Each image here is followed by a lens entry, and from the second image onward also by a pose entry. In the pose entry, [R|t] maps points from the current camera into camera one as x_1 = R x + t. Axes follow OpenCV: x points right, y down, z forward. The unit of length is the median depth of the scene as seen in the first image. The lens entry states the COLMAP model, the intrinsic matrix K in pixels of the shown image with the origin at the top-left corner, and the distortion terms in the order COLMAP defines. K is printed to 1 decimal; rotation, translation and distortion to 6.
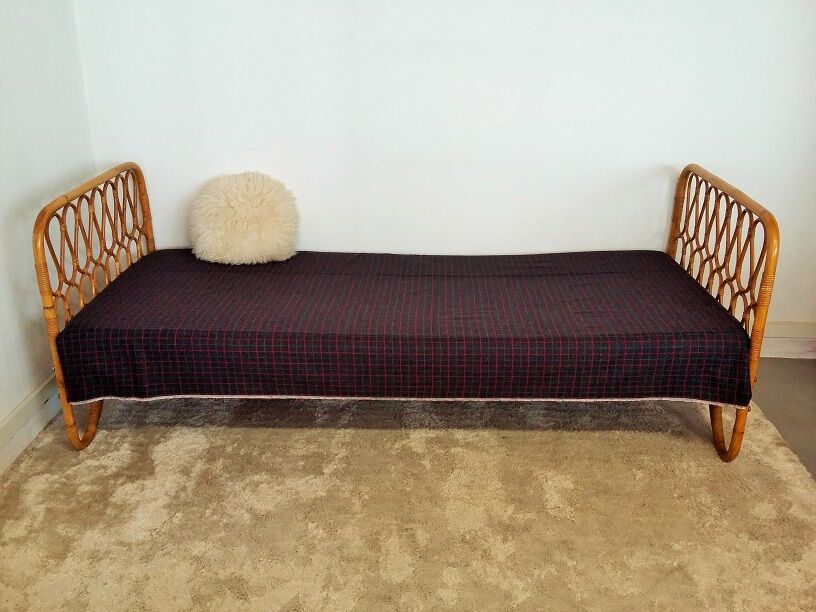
lens RADIAL K [[744.3, 0, 408.0], [0, 744.3, 306.0], [0, 0, 1]] dist [-0.156523, 0.003521]
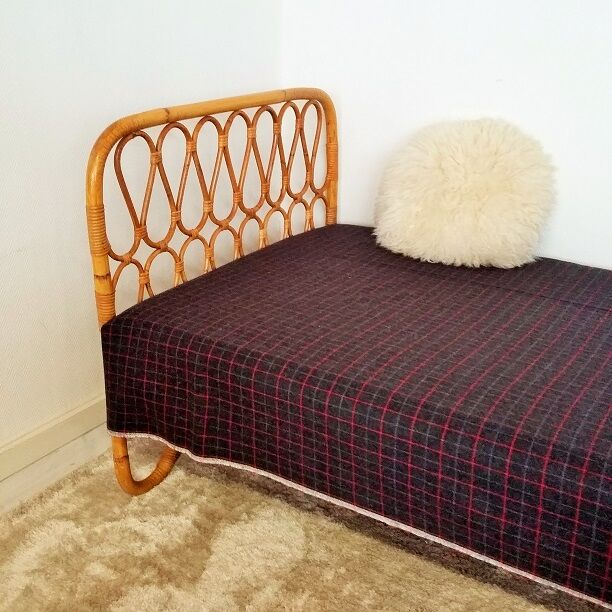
lens RADIAL K [[754.6, 0, 306.0], [0, 754.6, 306.0], [0, 0, 1]] dist [0.072971, -0.011237]
pose [[0.859913, 0.182657, -0.476641, -0.087260], [-0.185226, 0.981795, 0.042072, -0.175170], [0.475649, 0.052108, 0.878091, 2.525943]]
